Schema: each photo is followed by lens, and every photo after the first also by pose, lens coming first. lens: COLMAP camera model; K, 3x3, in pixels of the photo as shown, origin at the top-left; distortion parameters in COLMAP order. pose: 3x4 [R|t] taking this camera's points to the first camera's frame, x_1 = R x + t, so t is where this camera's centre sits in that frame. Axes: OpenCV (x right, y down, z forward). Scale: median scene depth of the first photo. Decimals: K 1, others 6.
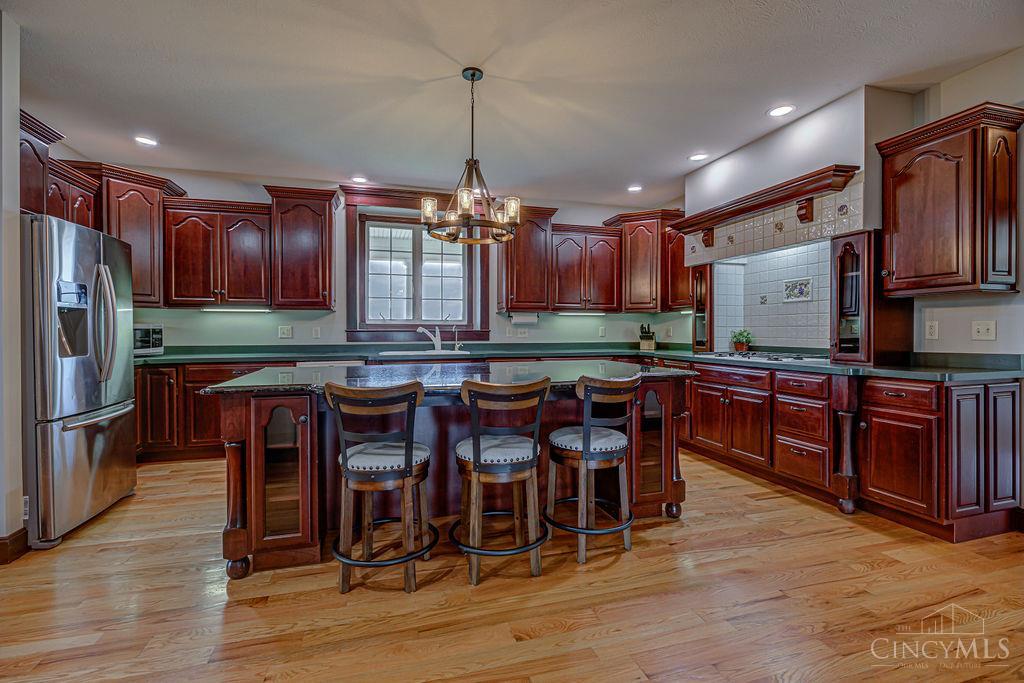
lens RADIAL K [[471.5, 0, 520.2], [0, 471.5, 336.2], [0, 0, 1]] dist [-0.005516, 0.000933]
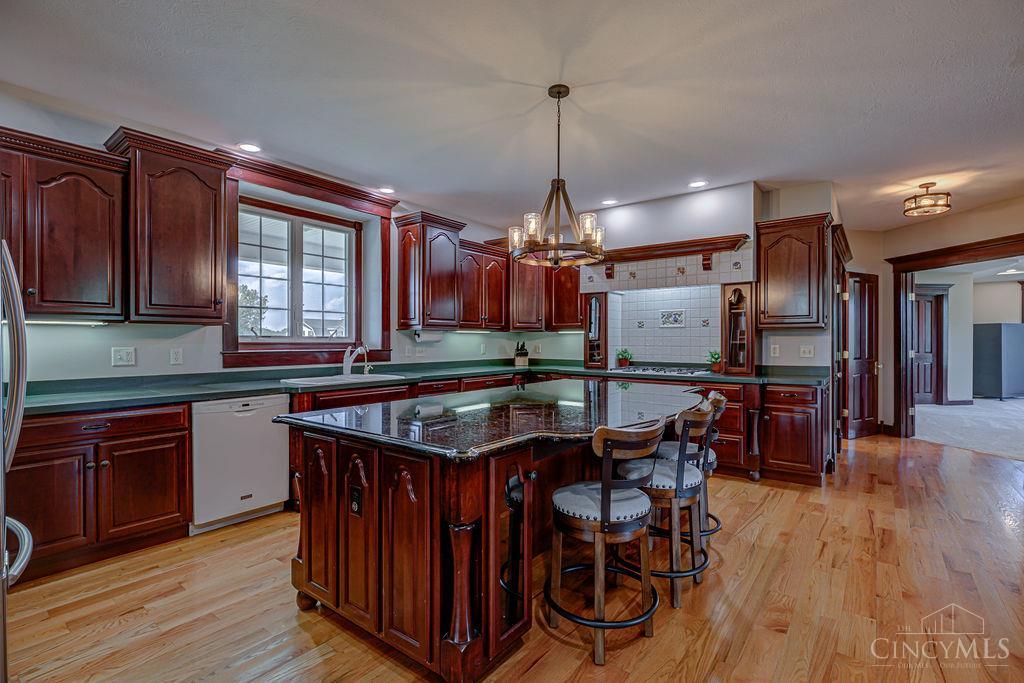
lens RADIAL K [[471.5, 0, 517.4], [0, 471.5, 343.0], [0, 0, 1]] dist [-0.005516, 0.000933]
pose [[0.809973, -0.000377, 0.586467, -0.492207], [0.003524, 0.999985, -0.004225, -0.024699], [-0.586457, 0.005489, 0.809962, 0.182670]]
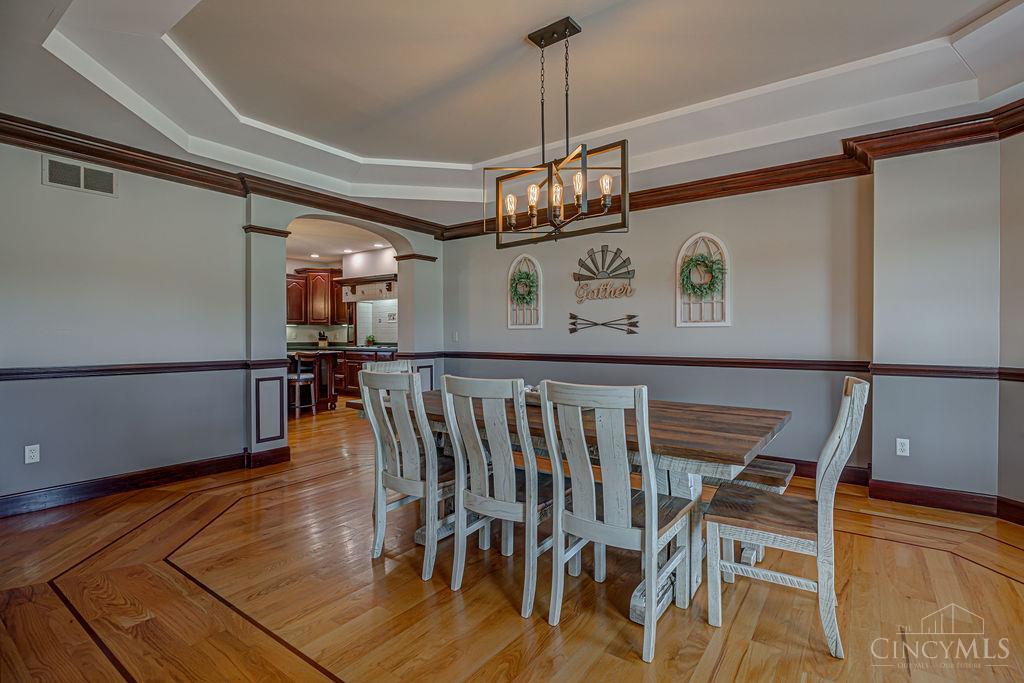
lens RADIAL K [[471.5, 0, 521.3], [0, 471.5, 340.3], [0, 0, 1]] dist [-0.005516, 0.000933]
pose [[0.794039, -0.009832, 0.607787, -0.272680], [0.009174, 0.999949, 0.004191, 0.008240], [-0.607798, 0.002248, 0.794089, -1.092105]]
